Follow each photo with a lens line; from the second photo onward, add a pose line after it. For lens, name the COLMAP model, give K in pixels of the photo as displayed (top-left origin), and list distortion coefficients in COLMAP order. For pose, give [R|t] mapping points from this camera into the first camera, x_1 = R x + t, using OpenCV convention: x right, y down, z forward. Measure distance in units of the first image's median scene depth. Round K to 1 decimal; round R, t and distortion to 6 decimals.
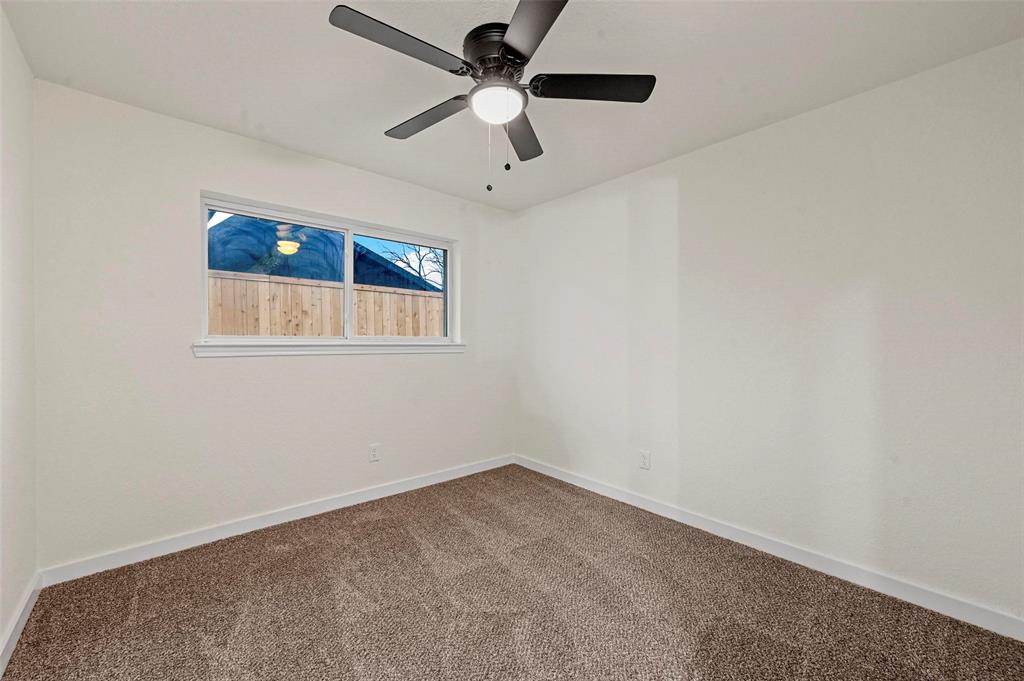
lens RADIAL K [[410.5, 0, 512.0], [0, 410.5, 340.5], [0, 0, 1]] dist [0.000350, 0.000050]
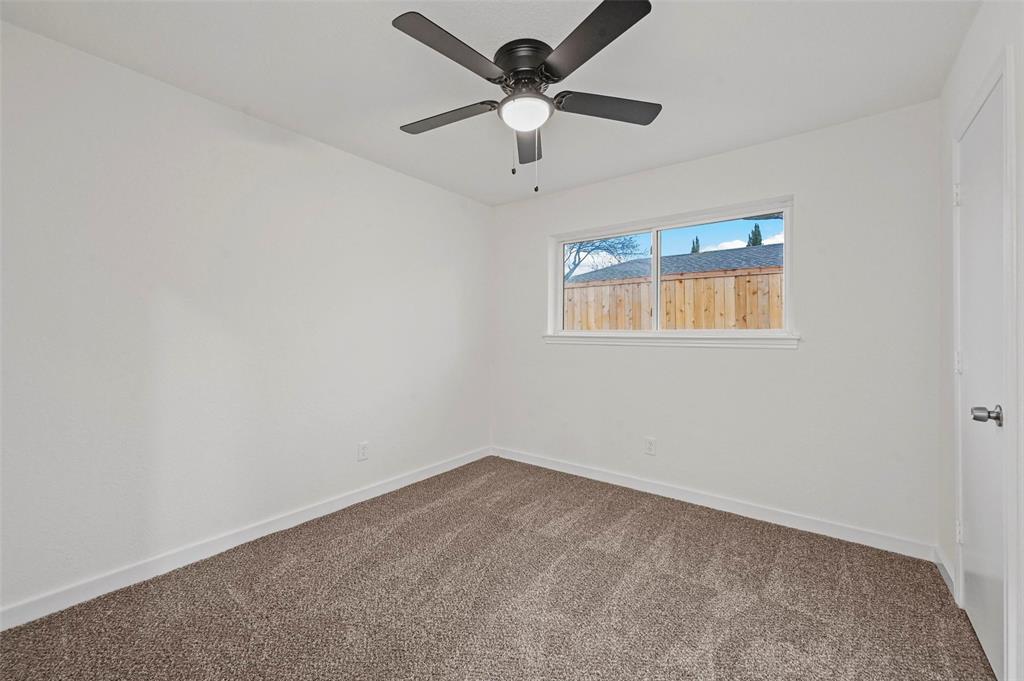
lens RADIAL K [[410.5, 0, 512.0], [0, 410.5, 340.5], [0, 0, 1]] dist [0.000350, 0.000050]
pose [[0.980569, 0.001002, 0.196173, -0.277418], [-0.002405, 0.999973, 0.006915, 0.004189], [-0.196160, -0.007252, 0.980545, -0.040300]]
